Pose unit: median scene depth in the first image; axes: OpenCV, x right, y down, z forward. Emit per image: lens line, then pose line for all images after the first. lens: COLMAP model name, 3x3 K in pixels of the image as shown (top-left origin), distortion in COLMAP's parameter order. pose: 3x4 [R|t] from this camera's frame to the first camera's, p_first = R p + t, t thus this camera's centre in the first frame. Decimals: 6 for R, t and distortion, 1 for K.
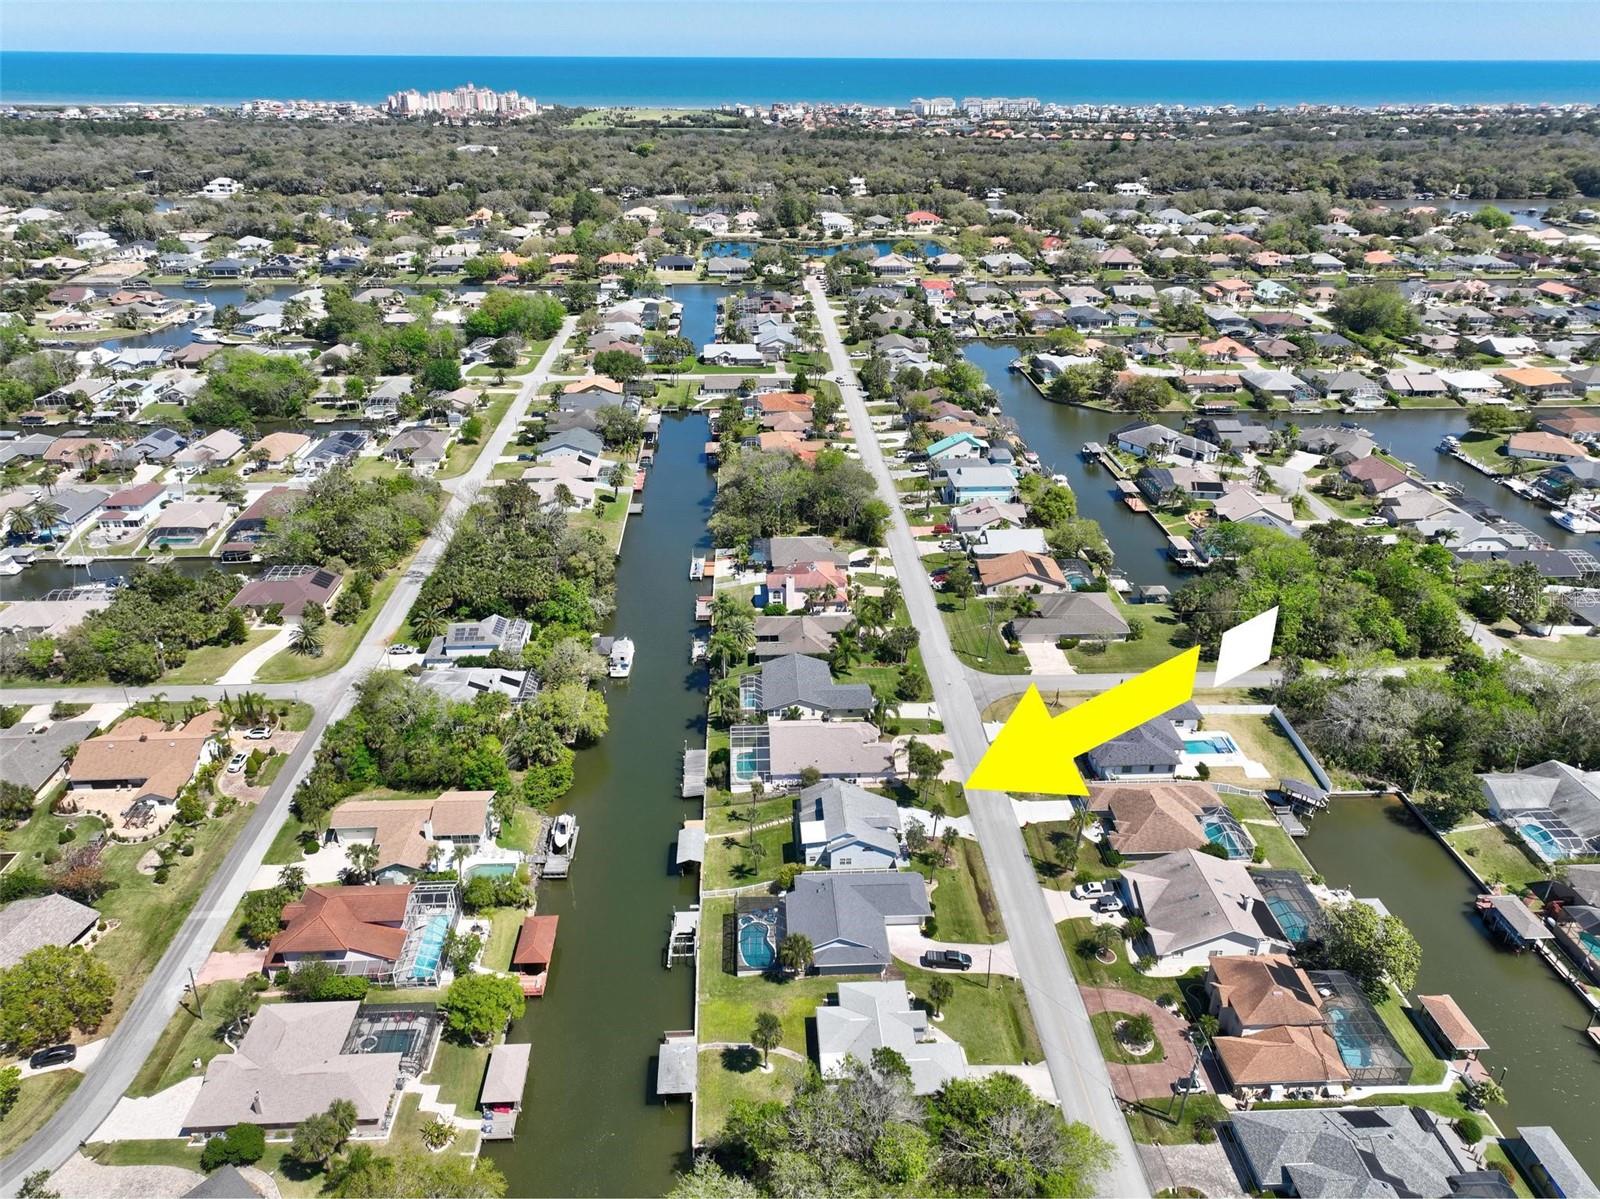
lens RADIAL K [[1115.8, 0, 800.0], [0, 1115.8, 599.5], [0, 0, 1]] dist [-0.001053, 0.009449]
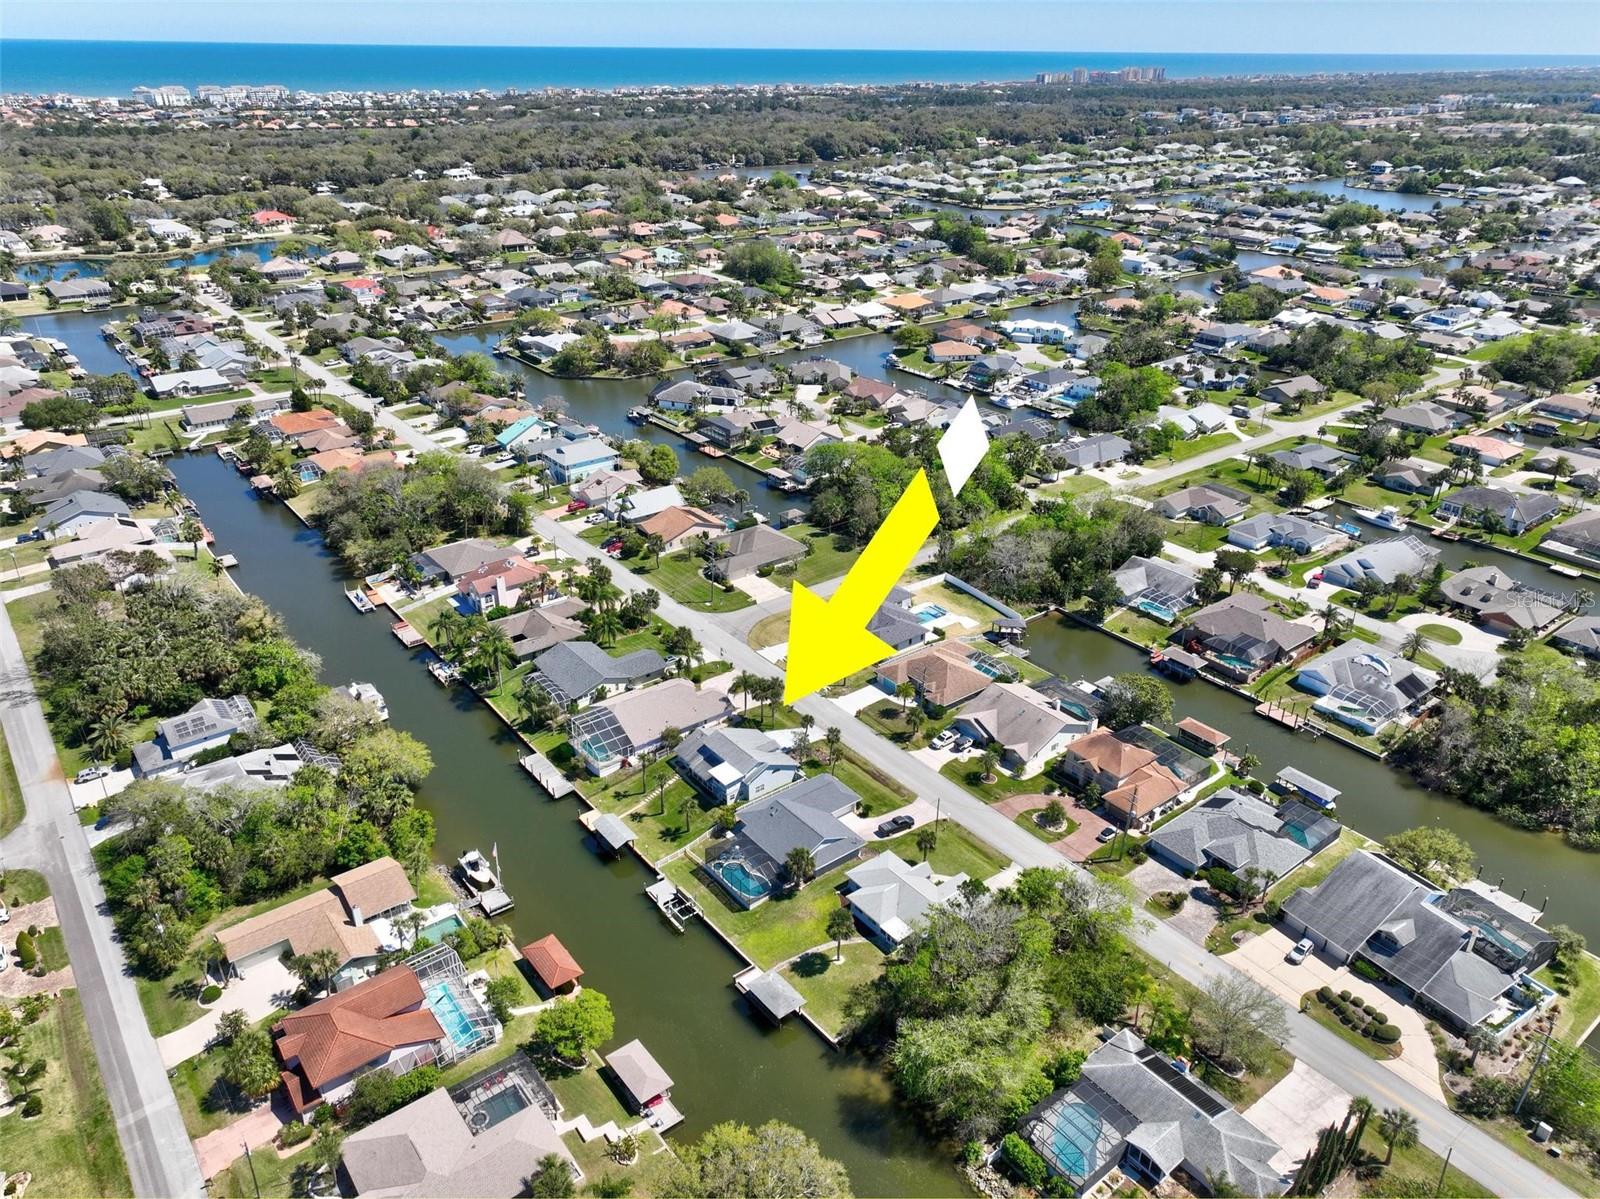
lens RADIAL K [[1115.8, 0, 800.0], [0, 1115.8, 599.5], [0, 0, 1]] dist [-0.001053, 0.009449]
pose [[0.818158, -0.253947, 0.515877, -0.239386], [0.248340, 0.965255, 0.081304, -0.011930], [-0.518599, 0.061593, 0.852796, 0.021558]]
